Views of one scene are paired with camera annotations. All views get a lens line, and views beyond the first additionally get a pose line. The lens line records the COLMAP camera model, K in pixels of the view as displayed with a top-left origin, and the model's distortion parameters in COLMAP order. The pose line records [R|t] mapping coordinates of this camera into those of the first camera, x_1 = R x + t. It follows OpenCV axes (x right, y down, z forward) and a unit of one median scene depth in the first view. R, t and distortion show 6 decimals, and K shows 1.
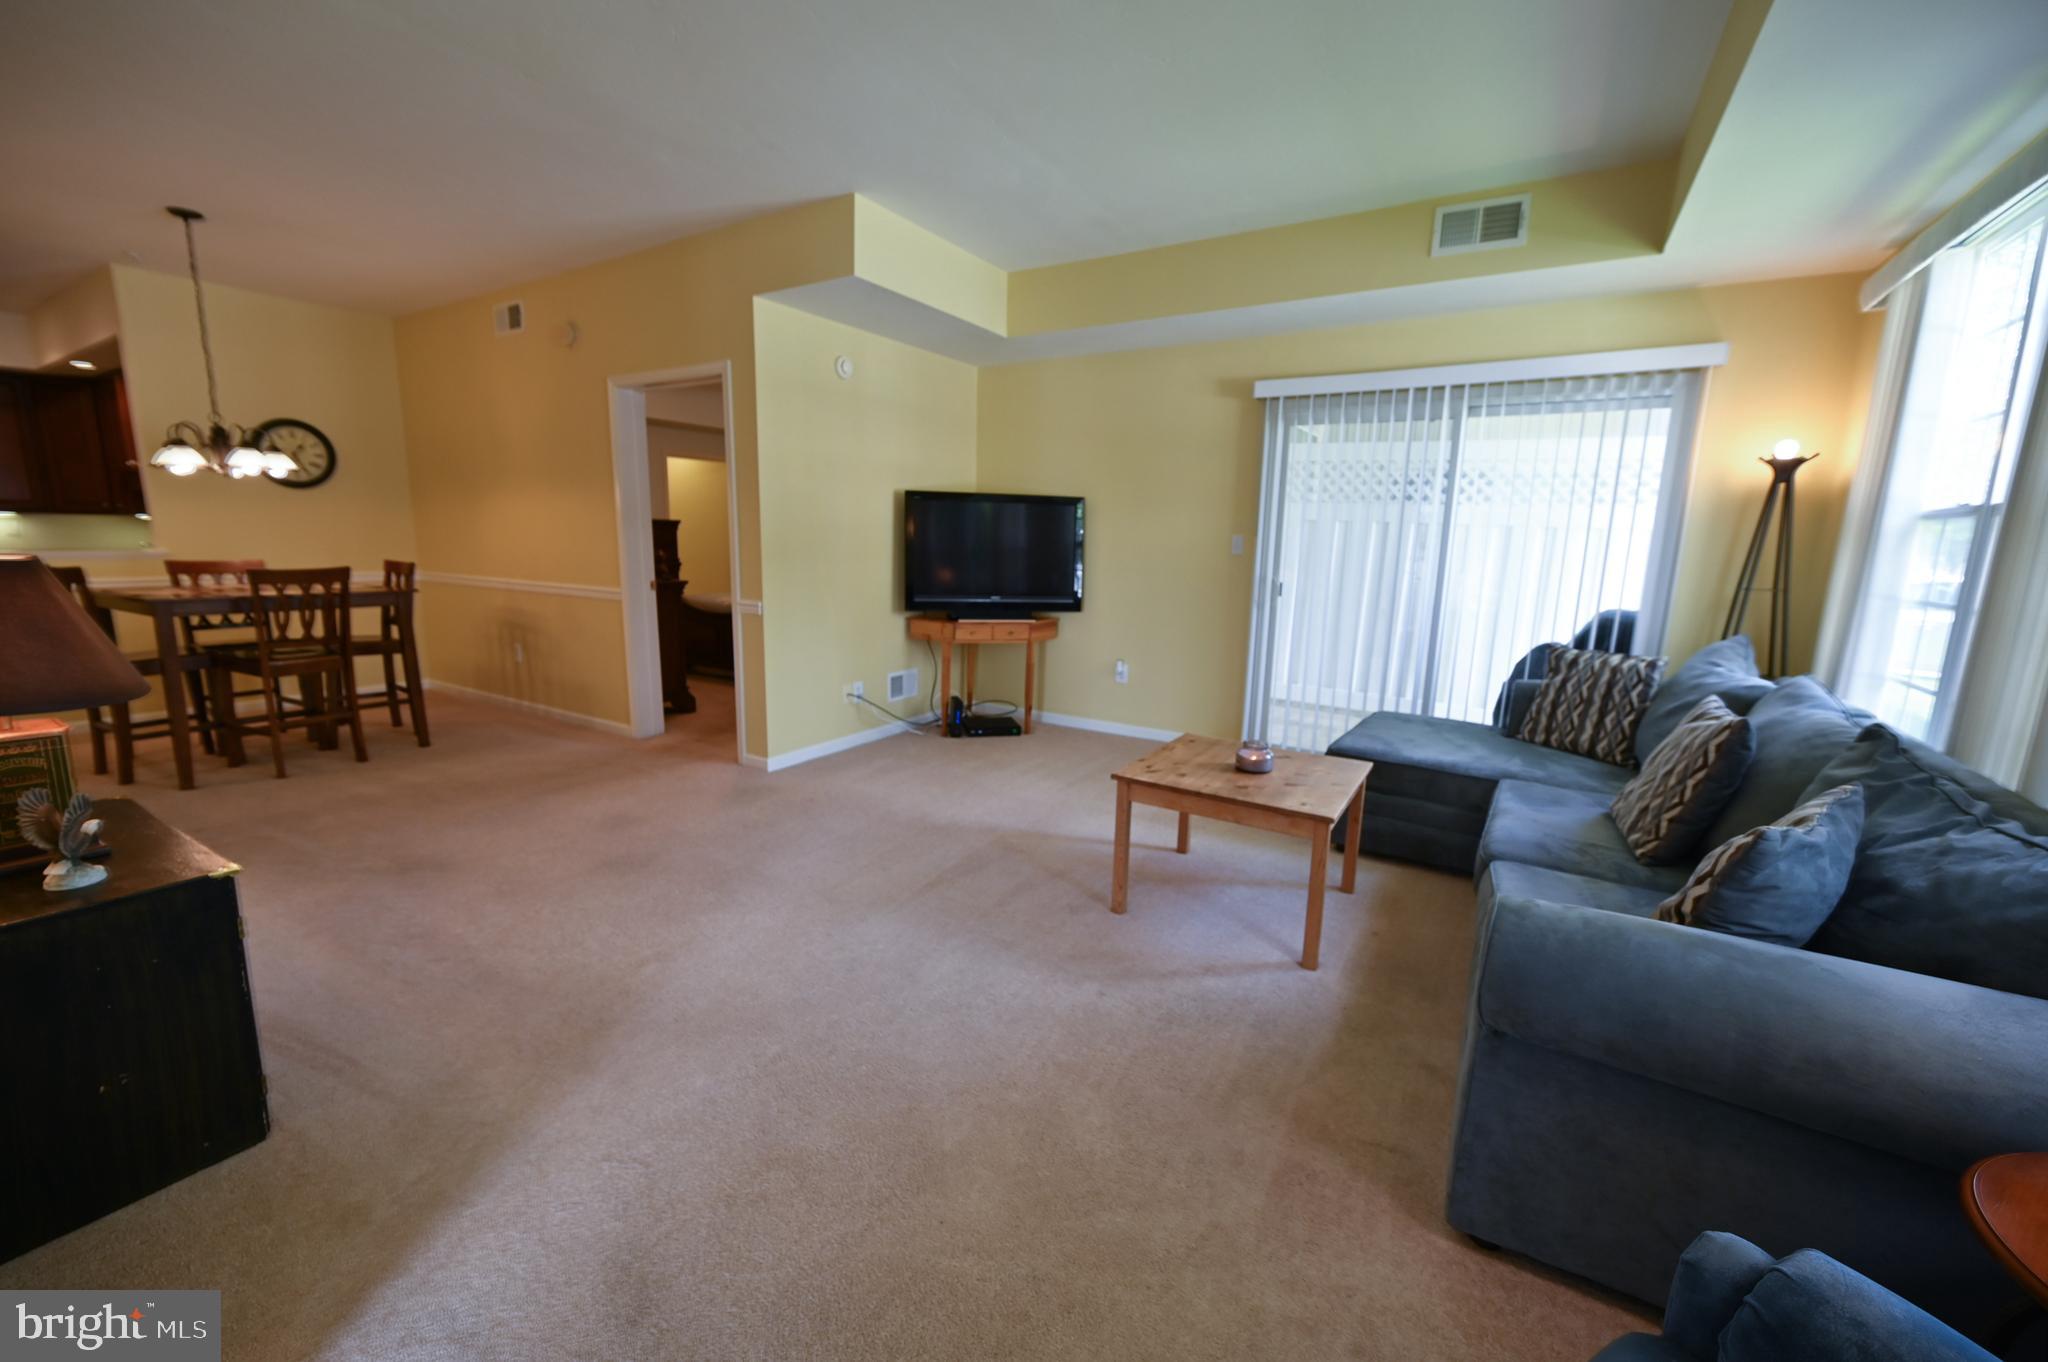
lens RADIAL K [[802.9, 0, 1021.3], [0, 802.9, 682.9], [0, 0, 1]] dist [0.000169, -0.000041]
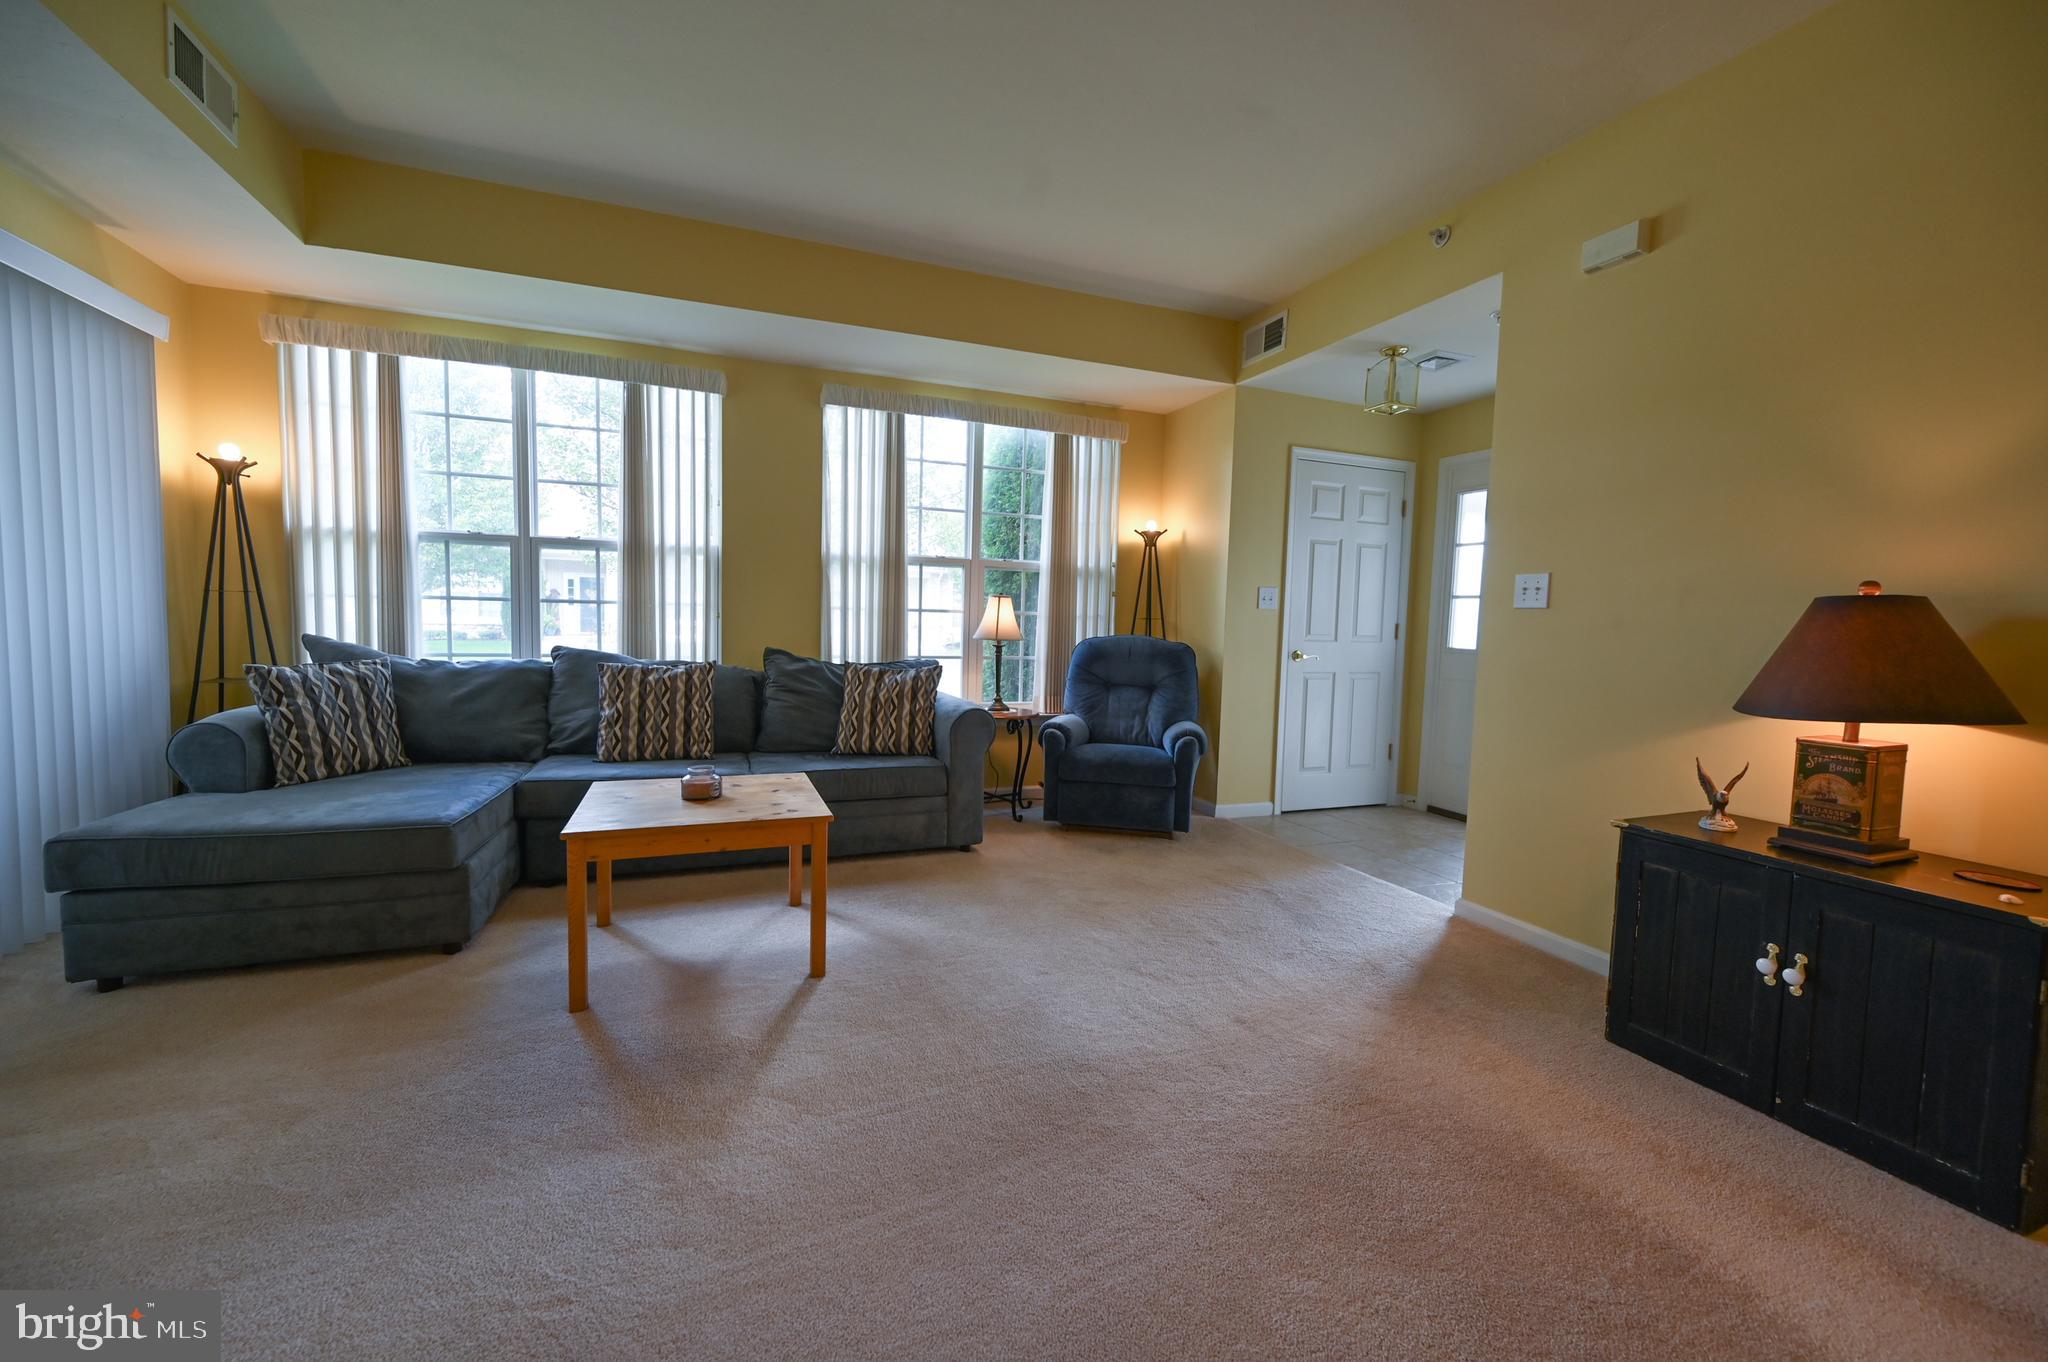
lens RADIAL K [[808.5, 0, 1018.7], [0, 808.5, 676.1], [0, 0, 1]] dist [0.000070, 0.000038]
pose [[-0.798629, -0.085013, 0.595790, -0.376021], [0.067412, 0.971106, 0.228929, -0.148879], [-0.598037, 0.222993, -0.769822, 1.015157]]
